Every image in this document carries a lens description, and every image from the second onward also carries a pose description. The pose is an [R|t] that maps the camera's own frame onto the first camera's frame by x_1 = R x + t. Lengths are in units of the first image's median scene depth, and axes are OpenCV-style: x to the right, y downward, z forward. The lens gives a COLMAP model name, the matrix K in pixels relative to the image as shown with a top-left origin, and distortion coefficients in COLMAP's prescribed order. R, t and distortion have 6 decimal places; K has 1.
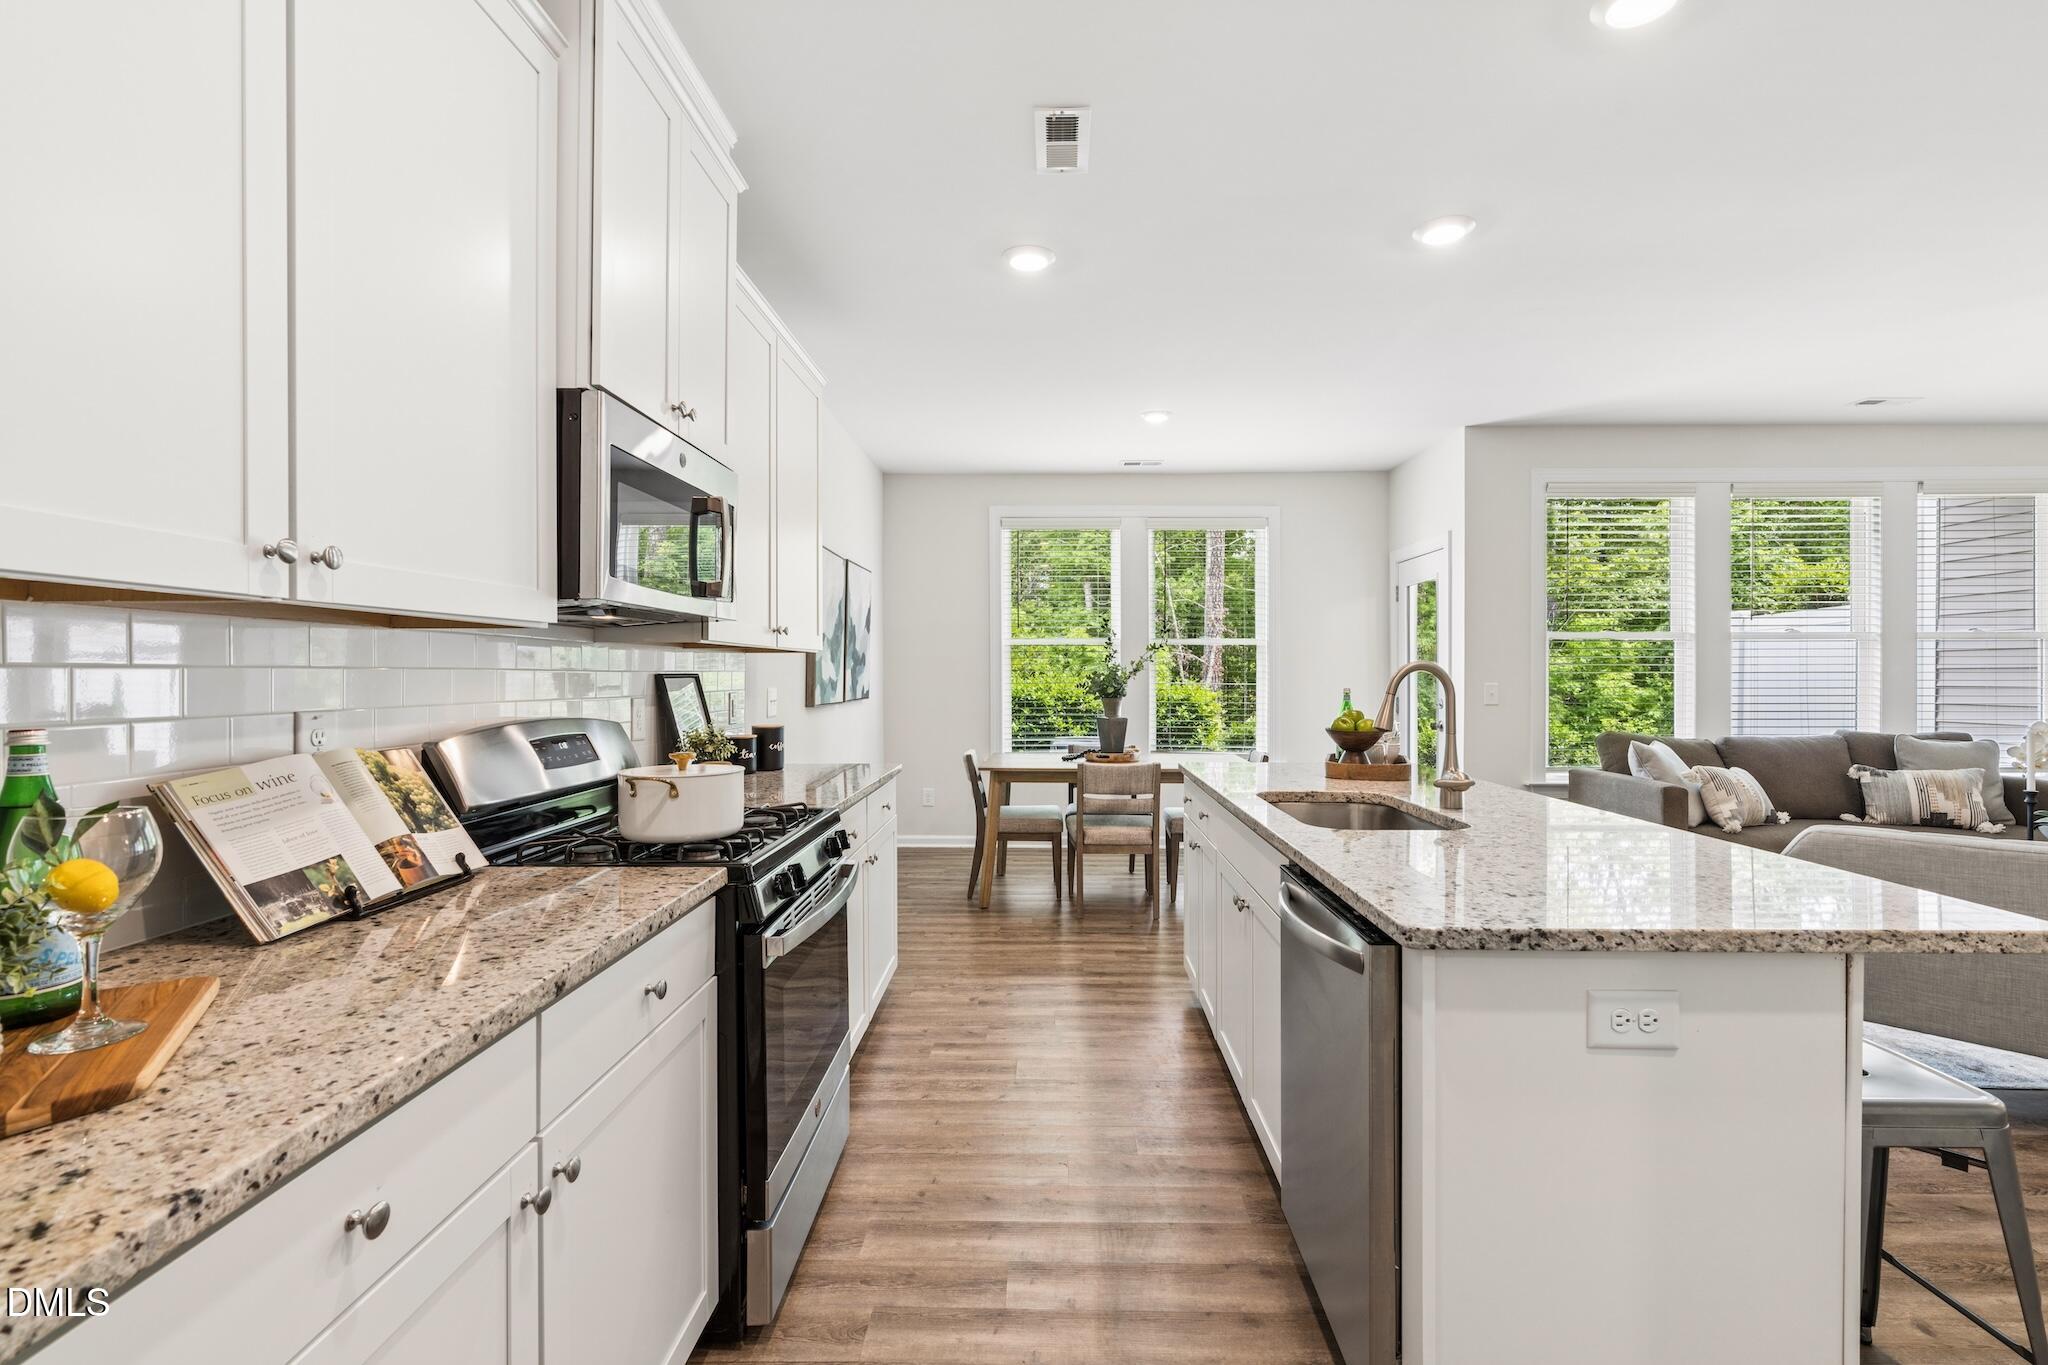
lens RADIAL K [[926.1, 0, 1028.0], [0, 926.1, 681.1], [0, 0, 1]] dist [-0.003753, 0.001510]
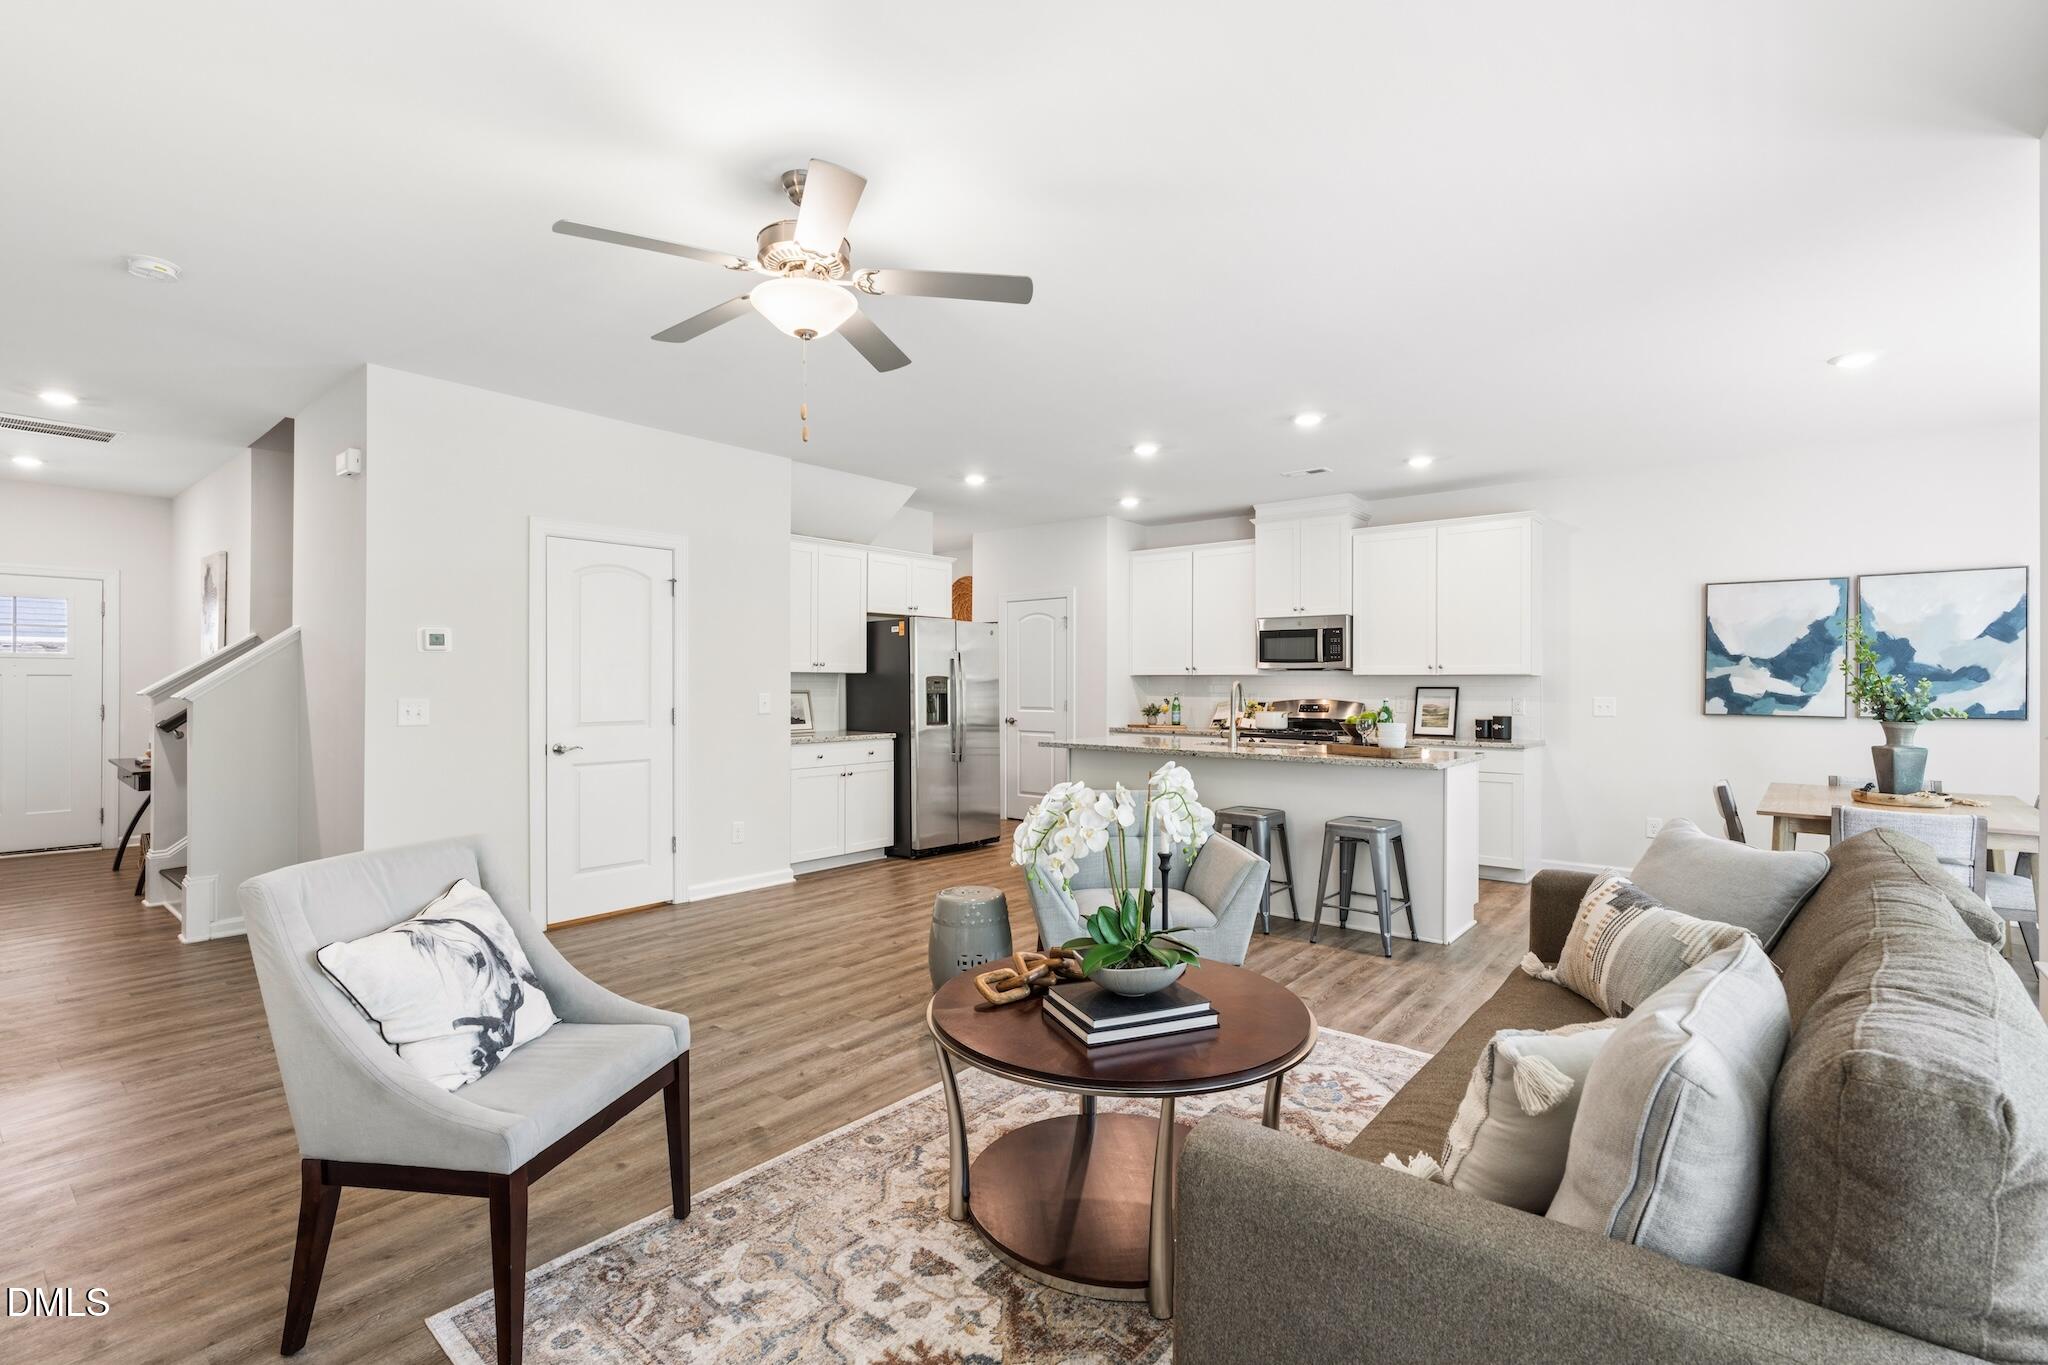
lens RADIAL K [[926.1, 0, 1032.4], [0, 926.1, 676.0], [0, 0, 1]] dist [-0.003753, 0.001510]
pose [[-0.625978, -0.005759, -0.779820, 1.136895], [-0.006952, 0.999974, -0.001804, -0.013727], [0.779810, 0.004293, -0.626002, 0.919009]]
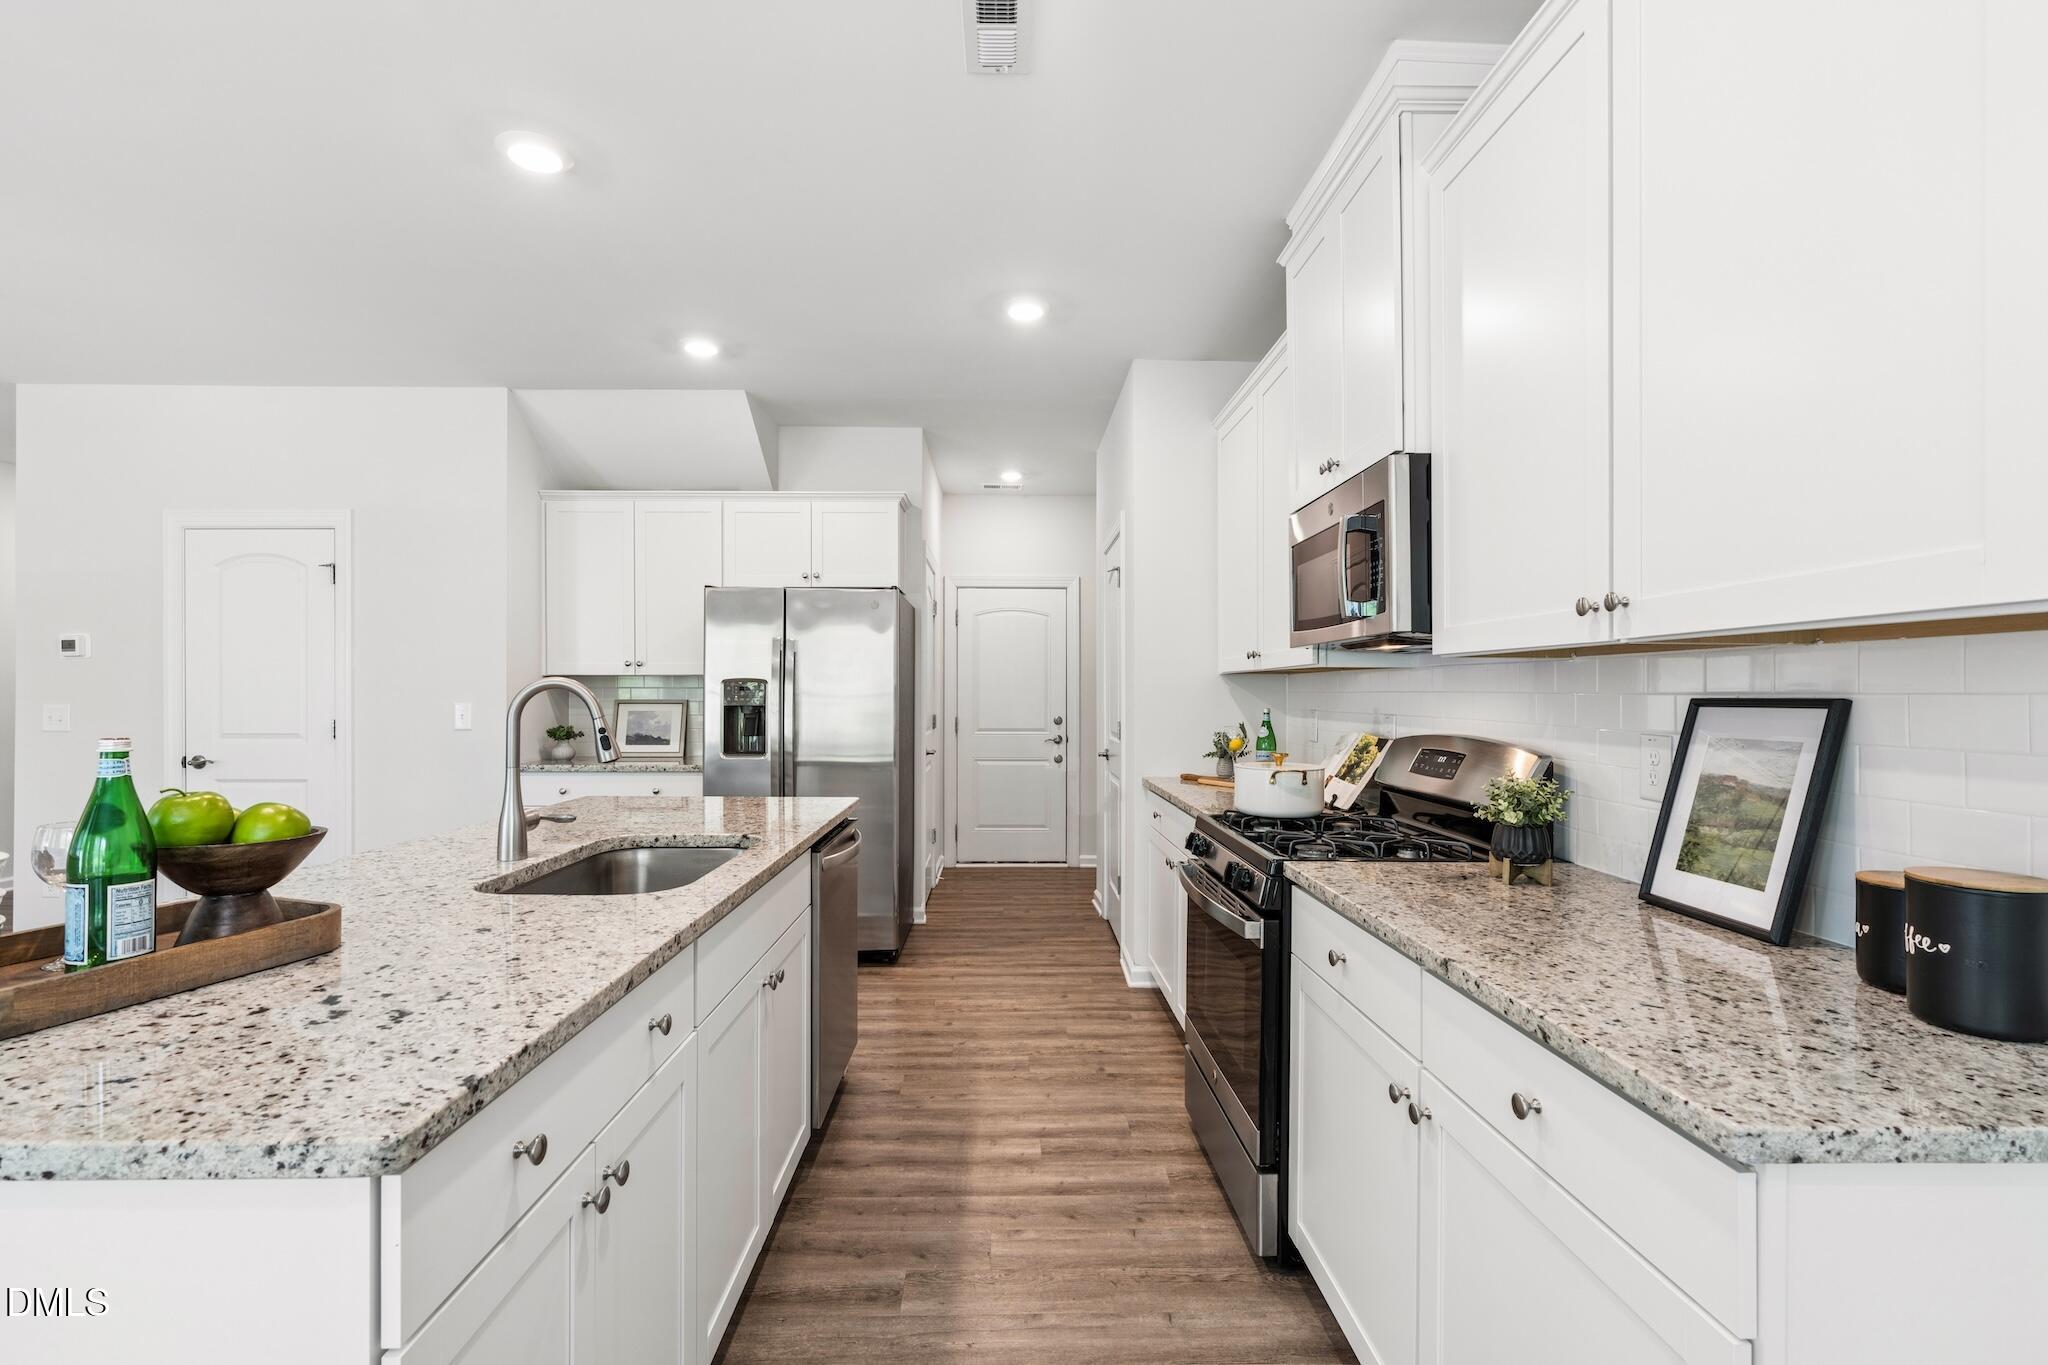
lens RADIAL K [[926.1, 0, 1016.9], [0, 926.1, 681.5], [0, 0, 1]] dist [-0.003753, 0.001510]
pose [[-0.999422, -0.001036, -0.033969, 0.039213], [-0.000845, 0.999984, -0.005614, -0.008200], [0.033974, -0.005582, -0.999407, 0.839170]]
